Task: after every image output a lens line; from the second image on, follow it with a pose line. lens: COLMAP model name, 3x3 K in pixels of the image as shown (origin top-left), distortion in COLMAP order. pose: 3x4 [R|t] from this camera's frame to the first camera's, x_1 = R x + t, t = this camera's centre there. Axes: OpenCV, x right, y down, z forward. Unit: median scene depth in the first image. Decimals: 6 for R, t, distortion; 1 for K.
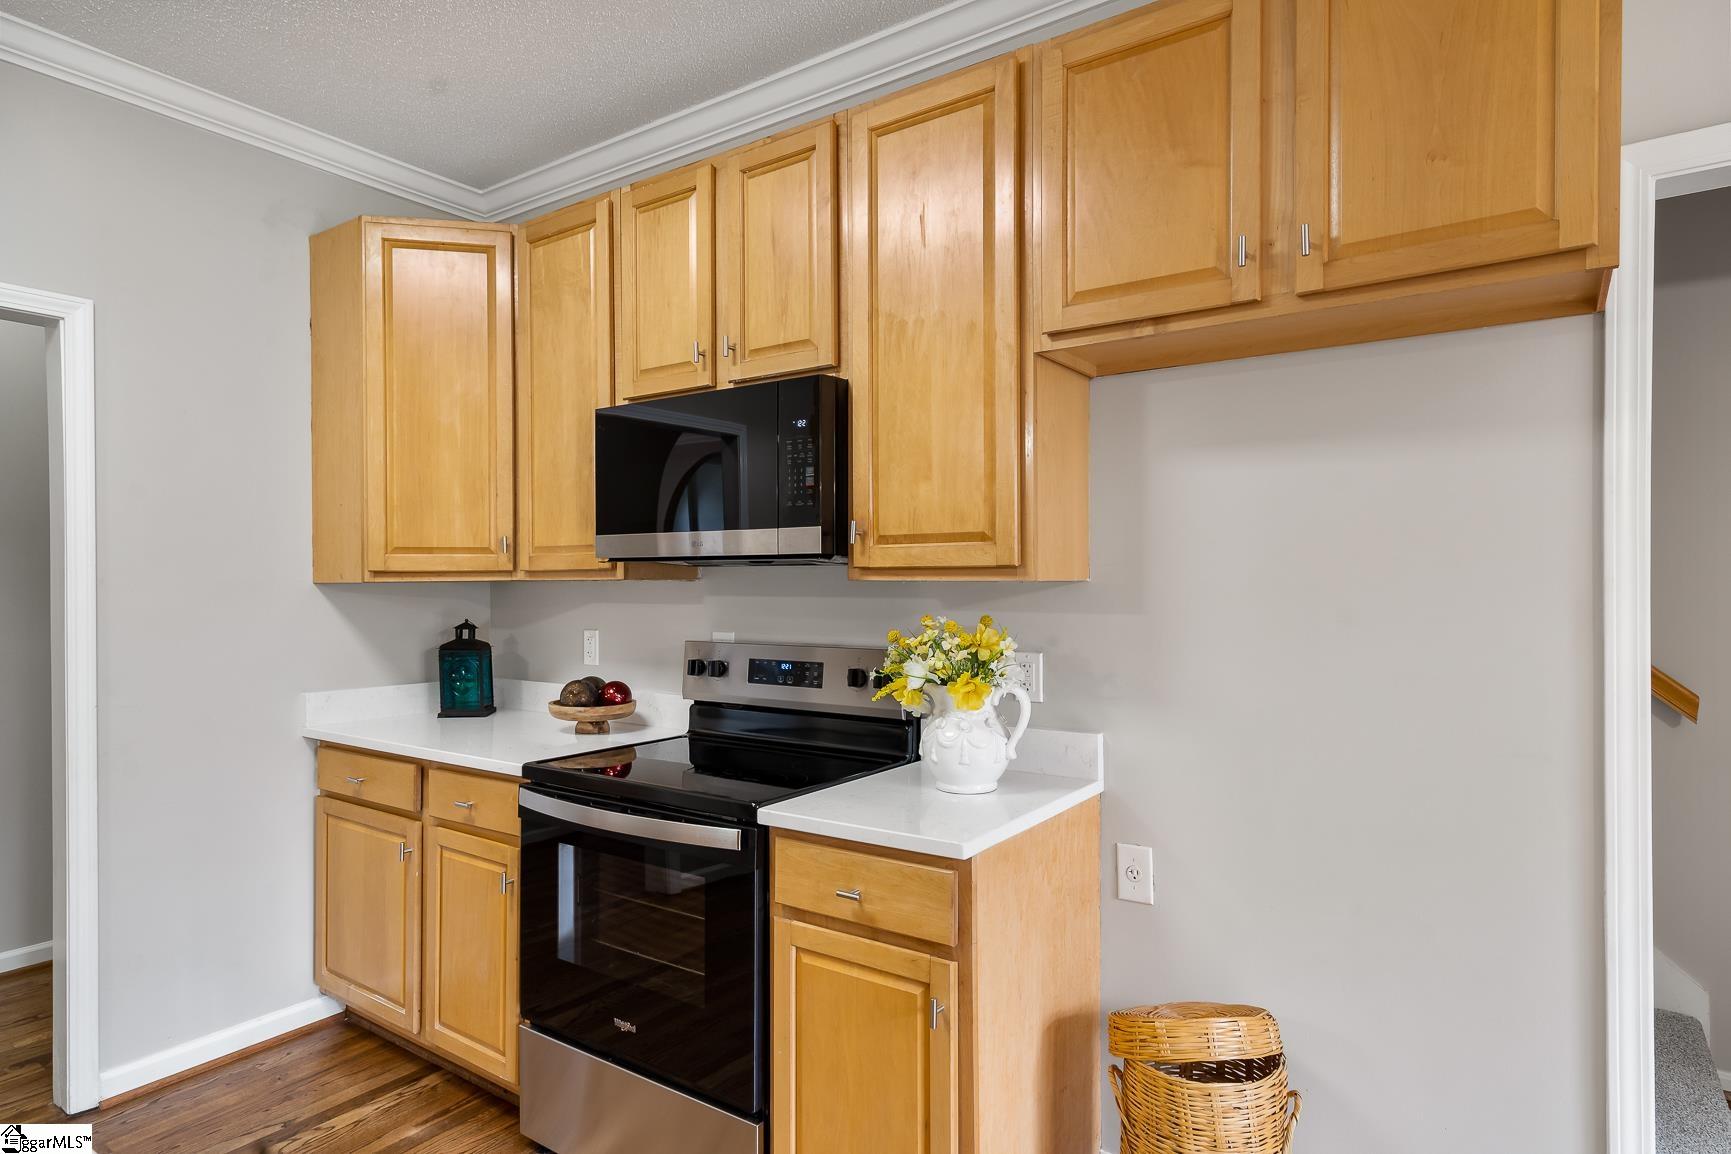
lens RADIAL K [[942.9, 0, 865.3], [0, 942.9, 581.9], [0, 0, 1]] dist [0.003367, 0.000743]
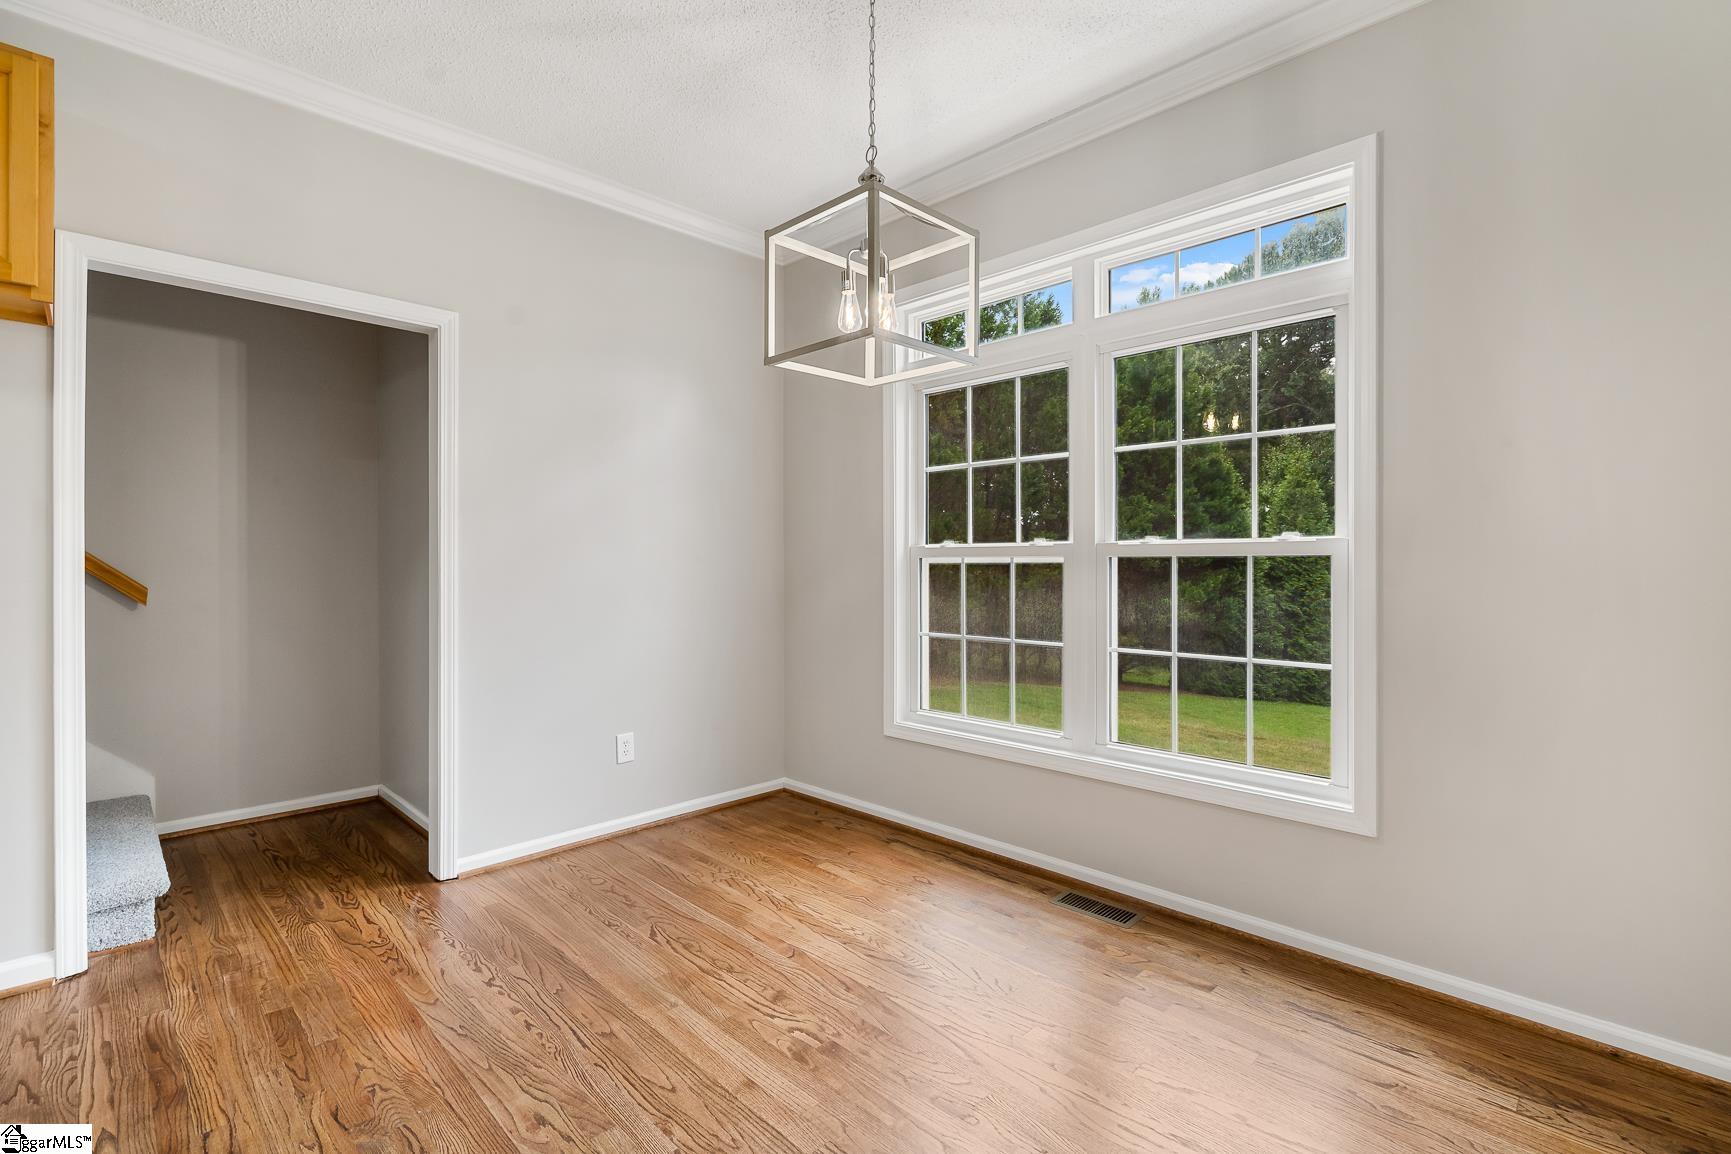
lens RADIAL K [[798.1, 0, 863.8], [0, 798.1, 561.4], [0, 0, 1]] dist [0.000325, -0.000075]
pose [[0.184001, 0.008367, 0.982891, -0.291689], [-0.024162, 0.999700, -0.003987, 0.084122], [-0.982629, -0.023015, 0.184148, -0.606876]]
